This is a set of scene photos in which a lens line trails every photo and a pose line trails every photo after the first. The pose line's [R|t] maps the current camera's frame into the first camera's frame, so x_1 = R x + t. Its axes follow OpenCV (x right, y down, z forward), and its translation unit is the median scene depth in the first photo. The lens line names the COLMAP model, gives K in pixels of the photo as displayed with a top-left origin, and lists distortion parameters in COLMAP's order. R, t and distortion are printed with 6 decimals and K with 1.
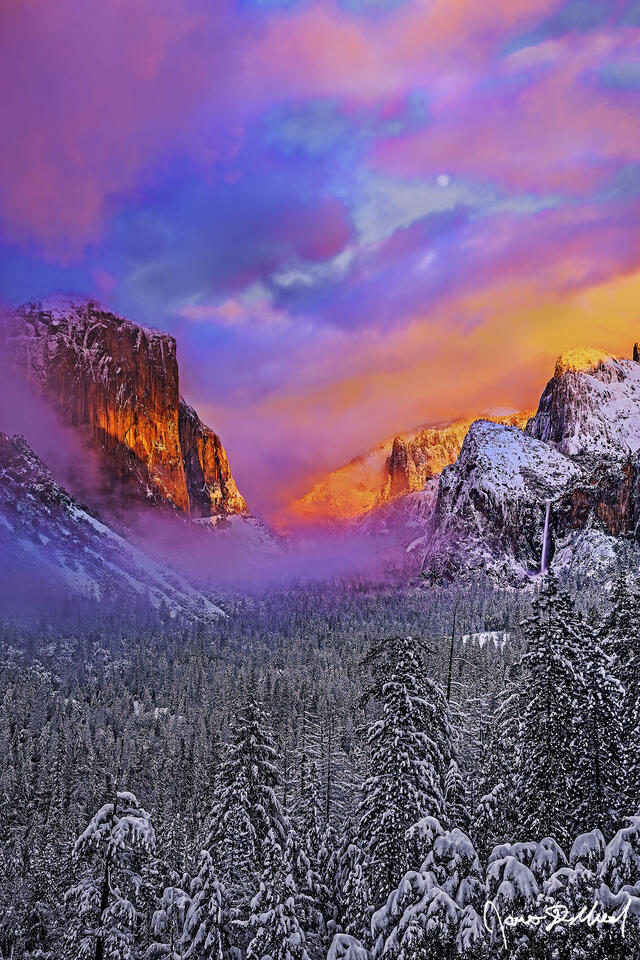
lens RADIAL K [[1131.3, 0, 319.0], [0, 1131.3, 470.4], [0, 0, 1]] dist [0.074830, 0.000000]
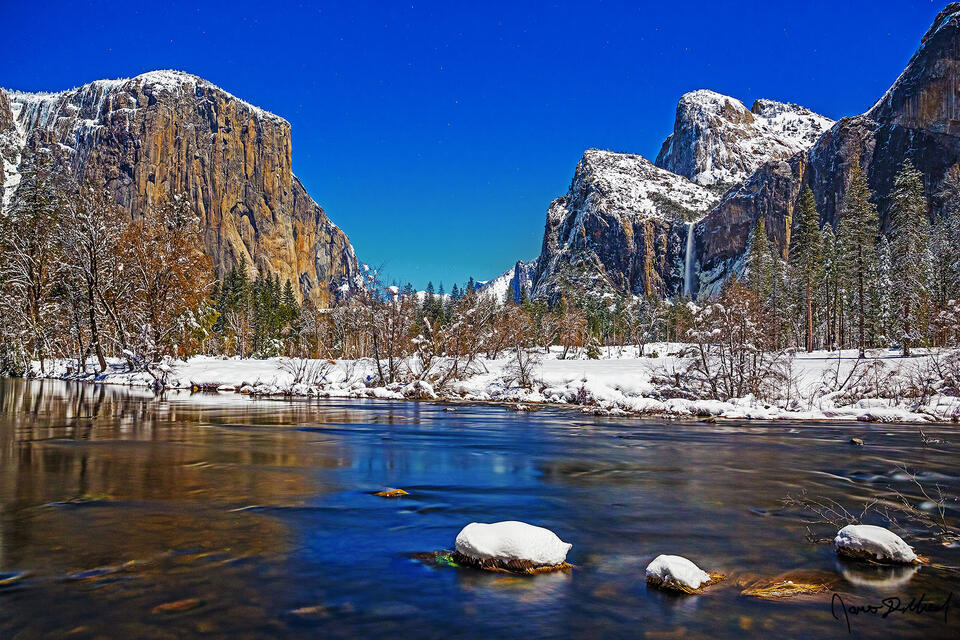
lens RADIAL K [[706.0, 0, 480.2], [0, 706.0, 317.3], [0, 0, 1]] dist [-0.066353, 0.039763]
pose [[0.999999, -0.000851, 0.000944, 0.059661], [0.000865, 0.999882, -0.015343, 0.091441], [-0.000931, 0.015344, 0.999882, 0.508923]]
